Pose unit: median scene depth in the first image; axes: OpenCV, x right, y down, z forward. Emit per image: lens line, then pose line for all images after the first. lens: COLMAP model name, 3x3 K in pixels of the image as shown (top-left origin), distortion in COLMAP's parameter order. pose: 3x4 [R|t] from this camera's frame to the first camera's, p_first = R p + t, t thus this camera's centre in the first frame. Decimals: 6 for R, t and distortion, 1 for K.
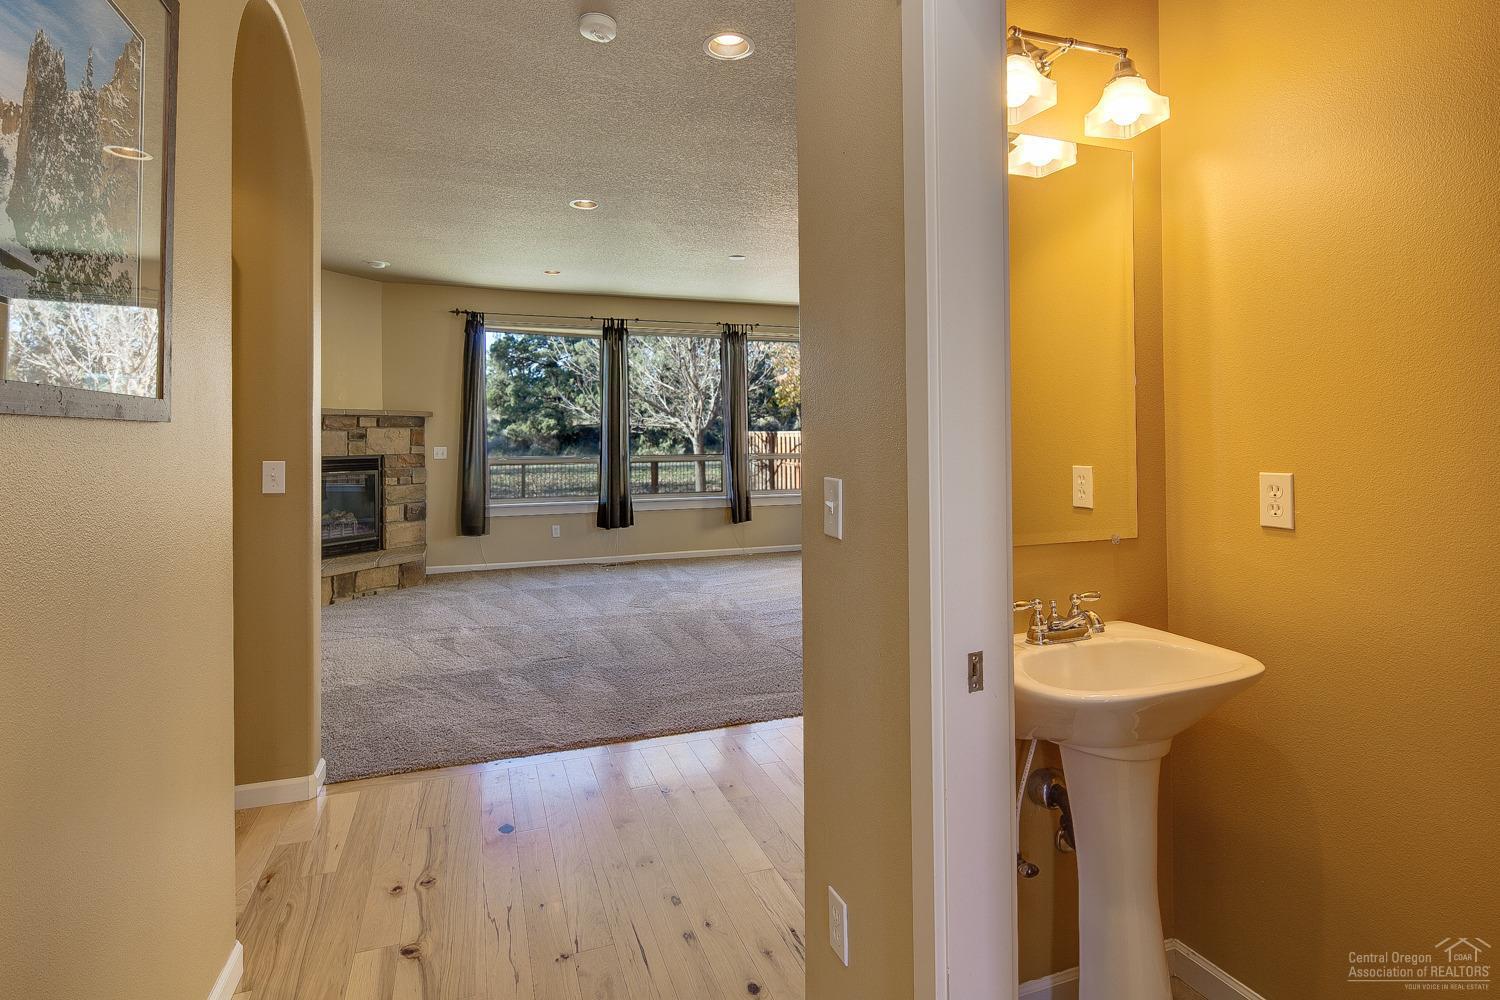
lens RADIAL K [[727.1, 0, 760.5], [0, 727.1, 430.6], [0, 0, 1]] dist [0.004955, -0.005310]
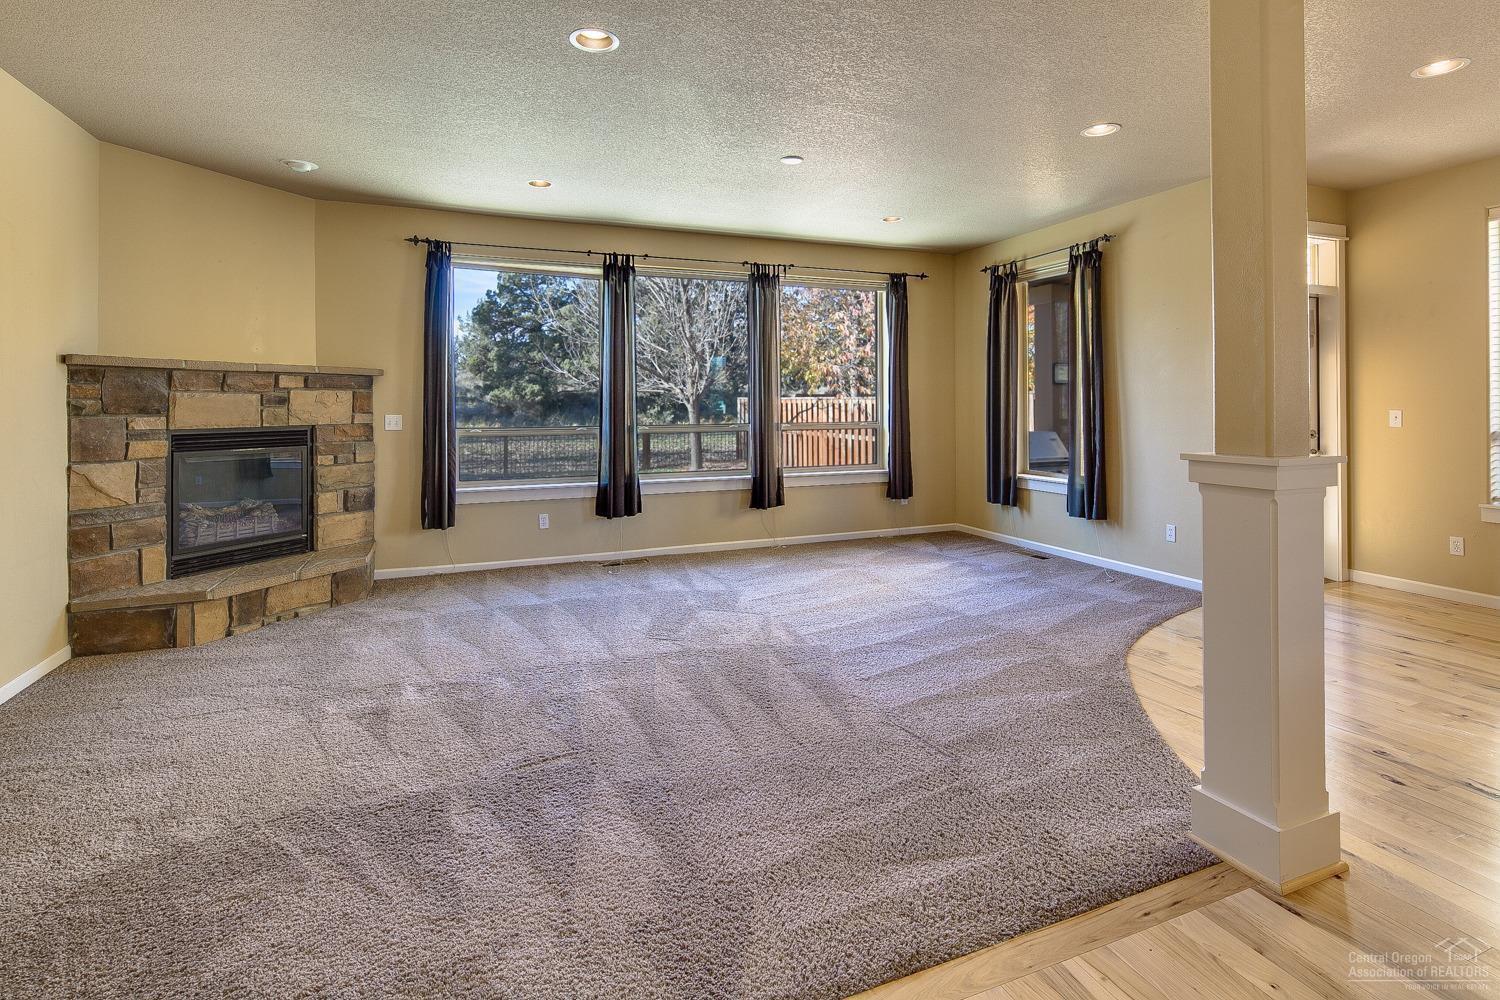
lens RADIAL K [[727.1, 0, 765.8], [0, 727.1, 399.1], [0, 0, 1]] dist [0.004955, -0.005310]
pose [[0.999641, 0.001736, 0.026730, -0.064959], [-0.001806, 0.999995, 0.002601, 0.002977], [-0.026725, -0.002648, 0.999639, 0.215337]]
